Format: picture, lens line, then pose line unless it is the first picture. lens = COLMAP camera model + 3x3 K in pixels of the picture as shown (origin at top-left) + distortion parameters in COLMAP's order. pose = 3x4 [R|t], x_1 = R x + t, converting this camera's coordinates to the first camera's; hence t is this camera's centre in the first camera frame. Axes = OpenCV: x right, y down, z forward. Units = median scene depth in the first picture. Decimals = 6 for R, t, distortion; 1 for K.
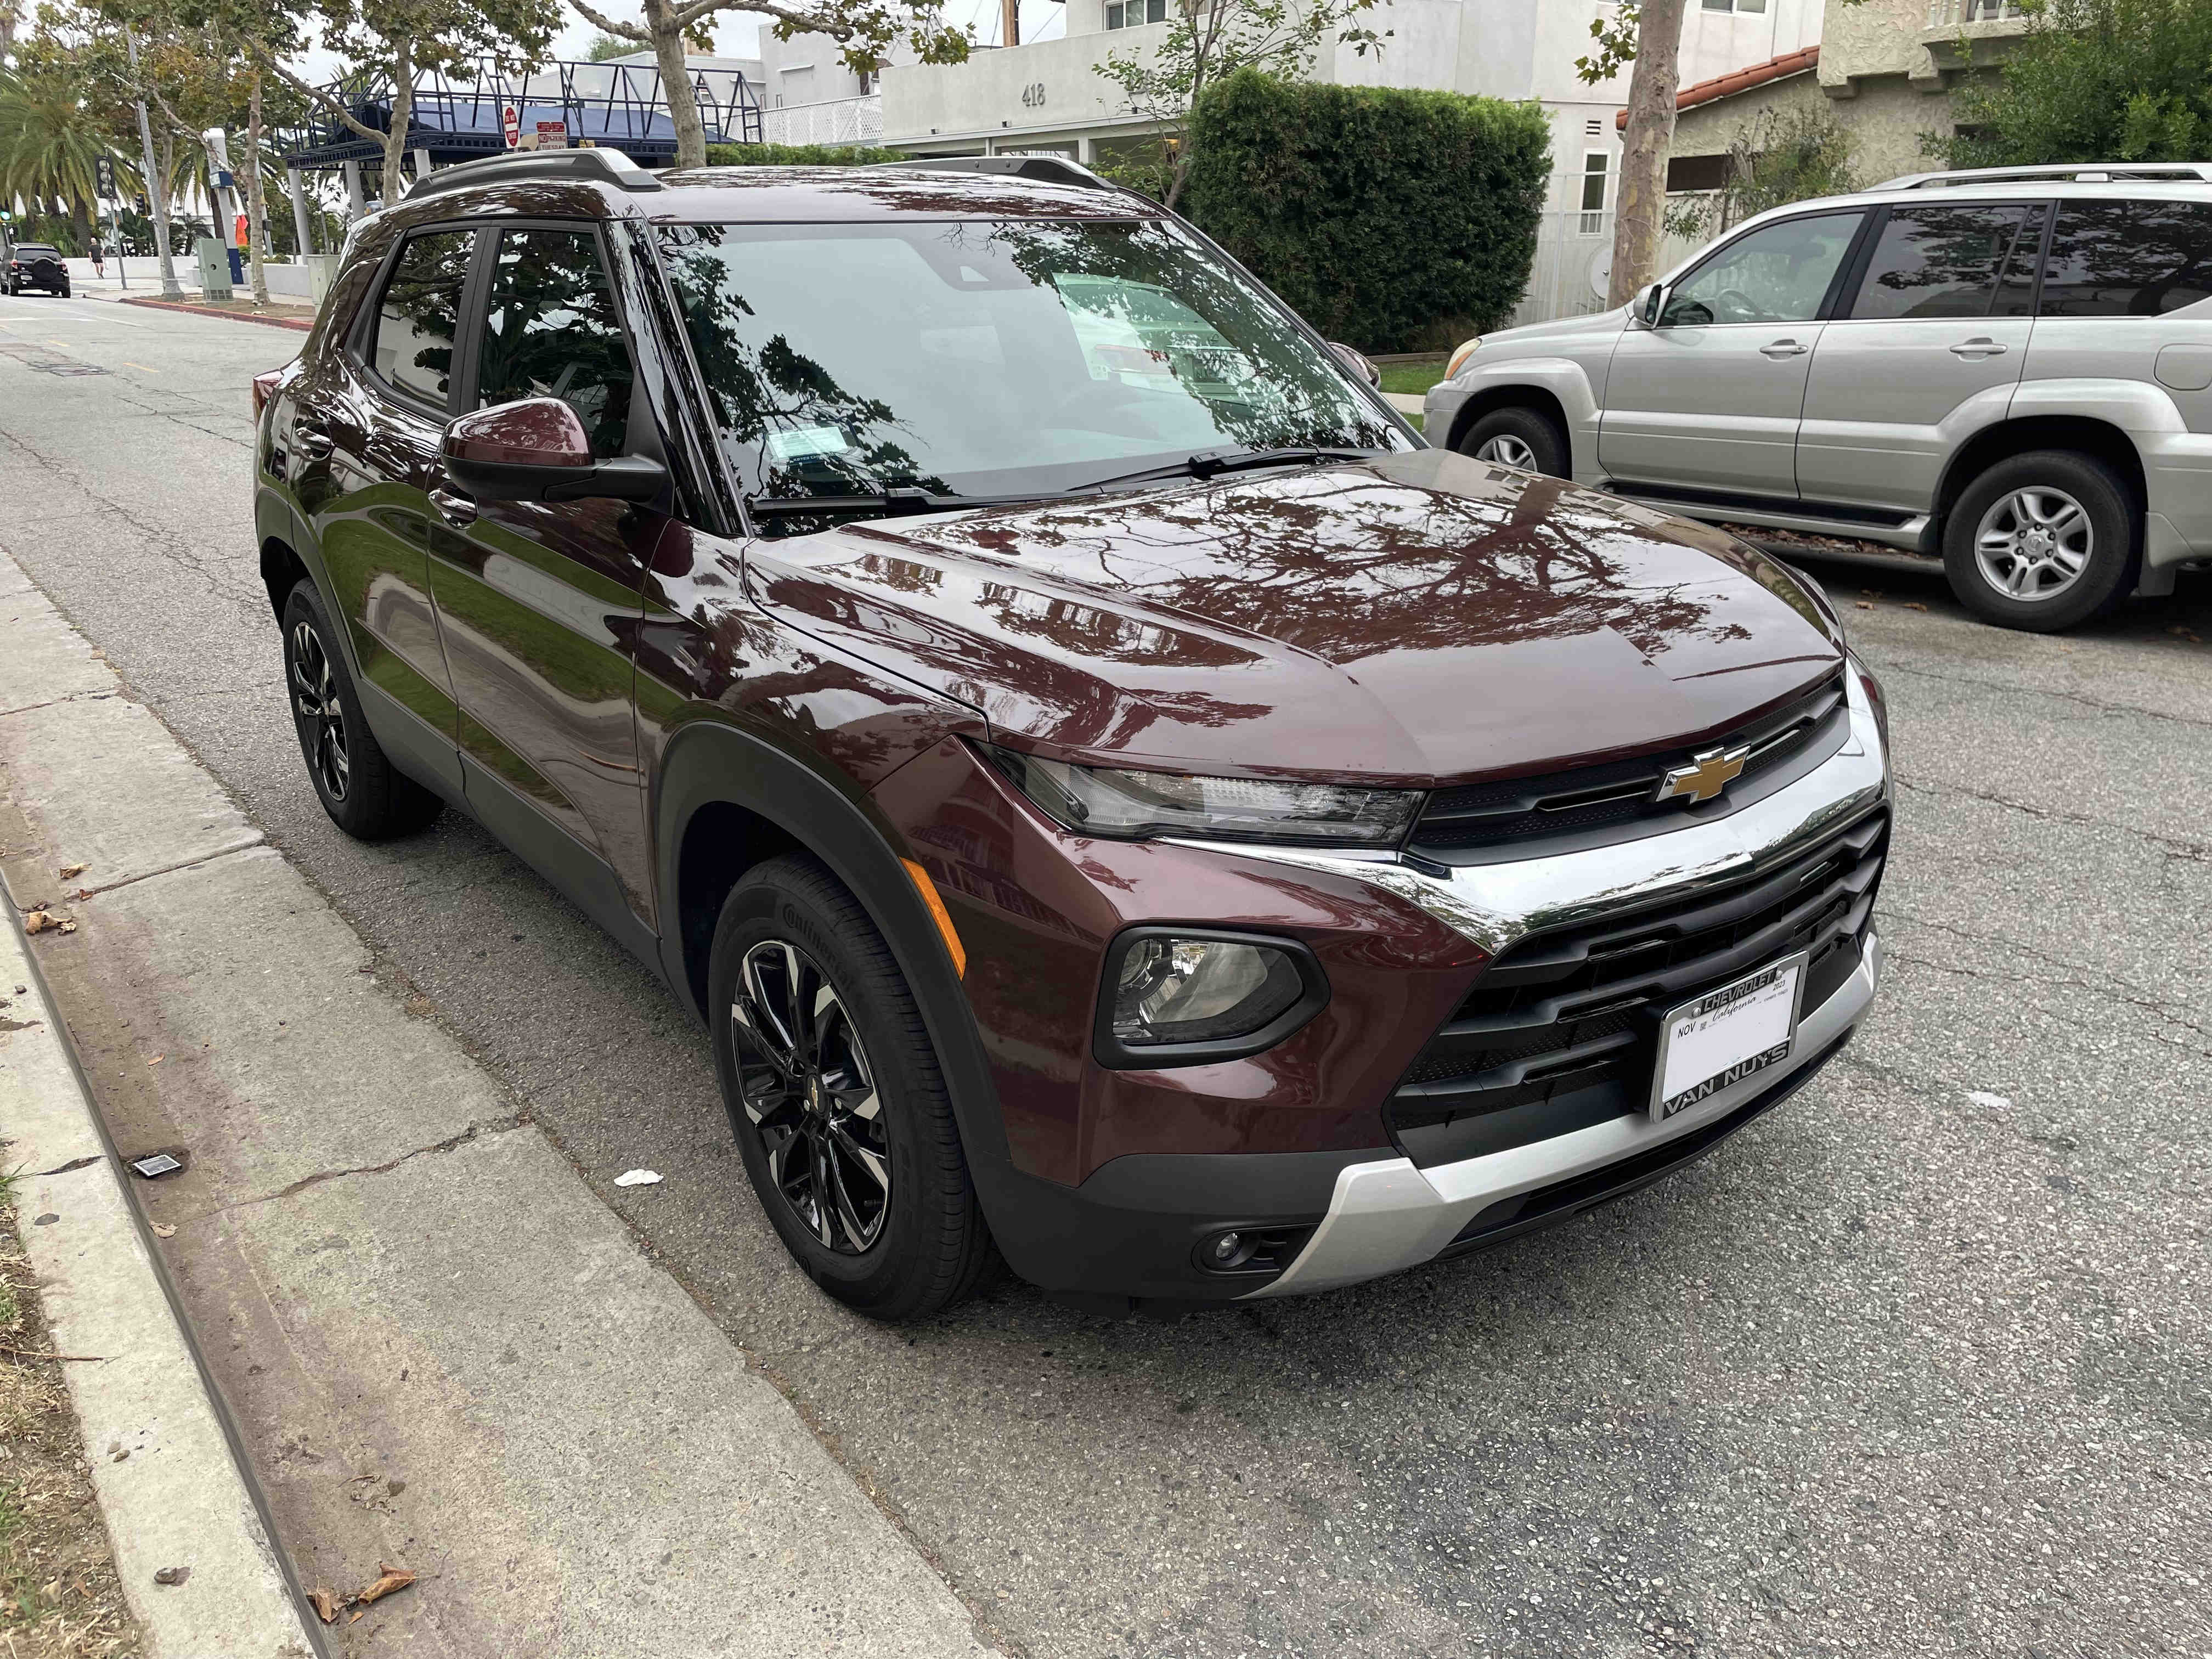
lens RADIAL K [[1740.4, 0, 1096.1], [0, 1740.4, 839.7], [0, 0, 1]] dist [0.032194, -0.048130]
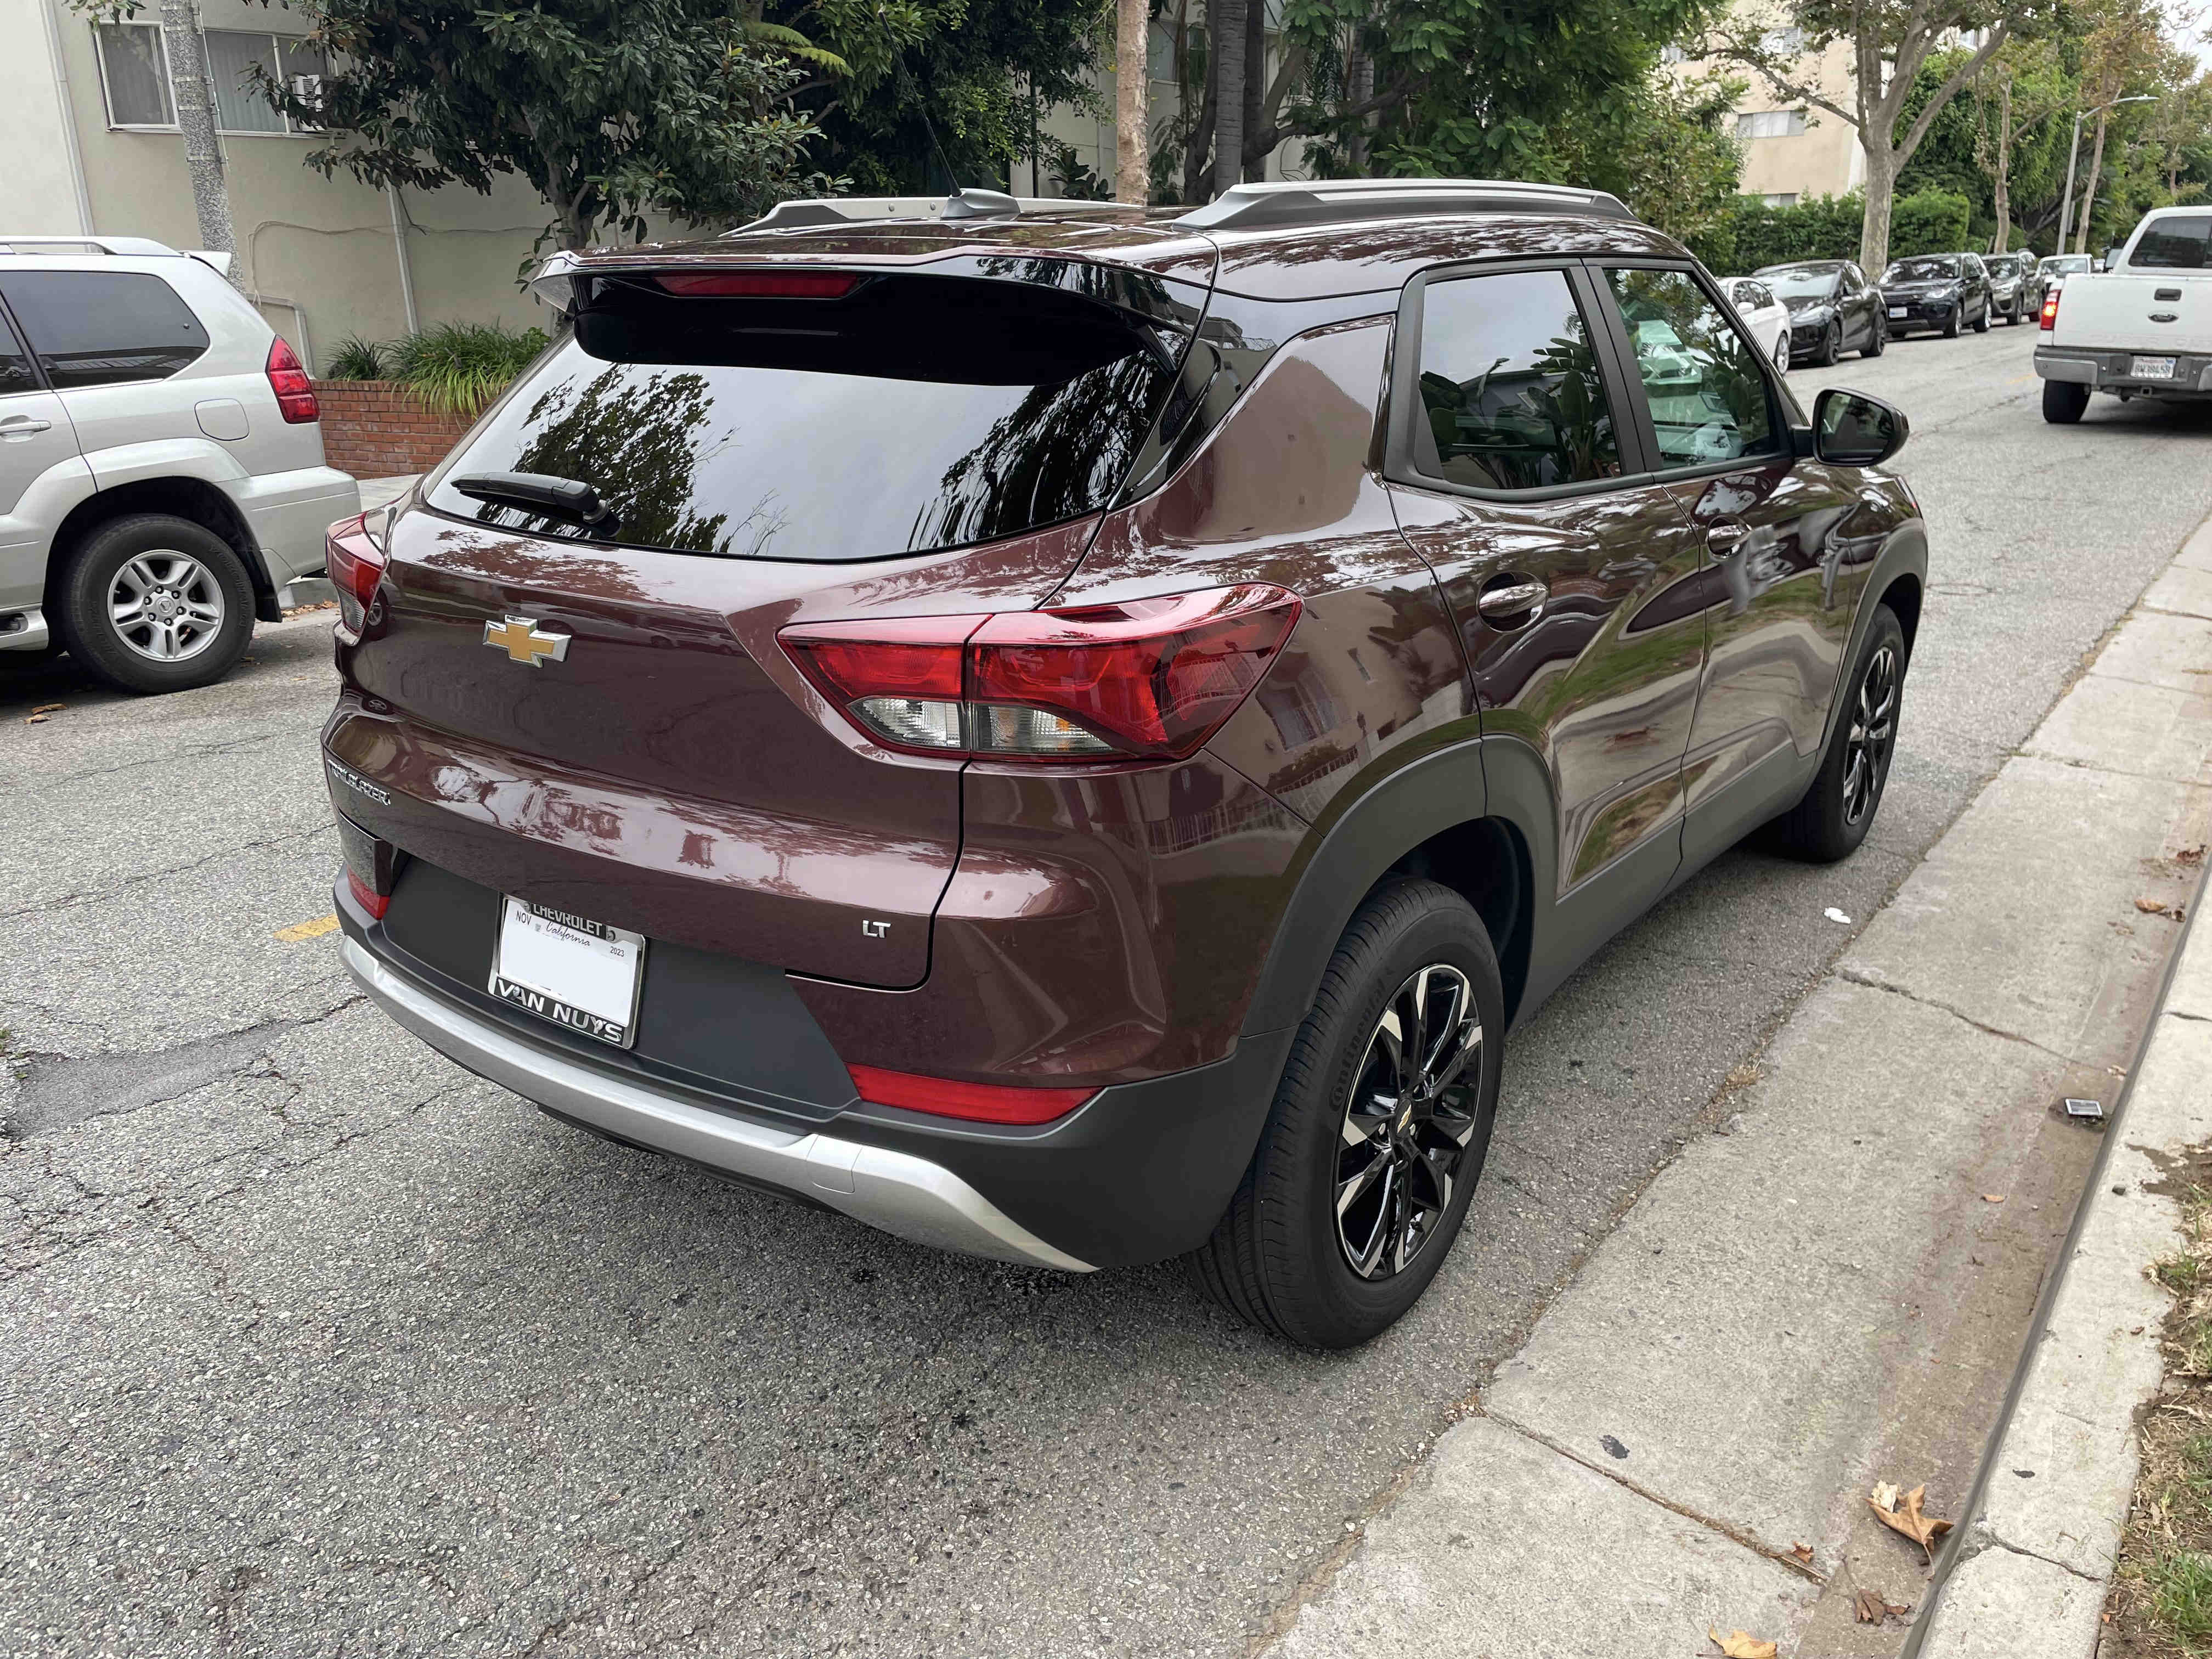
lens RADIAL K [[1740.4, 0, 1086.6], [0, 1740.4, 834.5], [0, 0, 1]] dist [0.032194, -0.048130]
pose [[-0.297861, -0.279960, 0.912634, -1.024887], [0.330747, 0.866546, 0.373770, -0.452564], [-0.895480, 0.413183, -0.165514, 1.315877]]
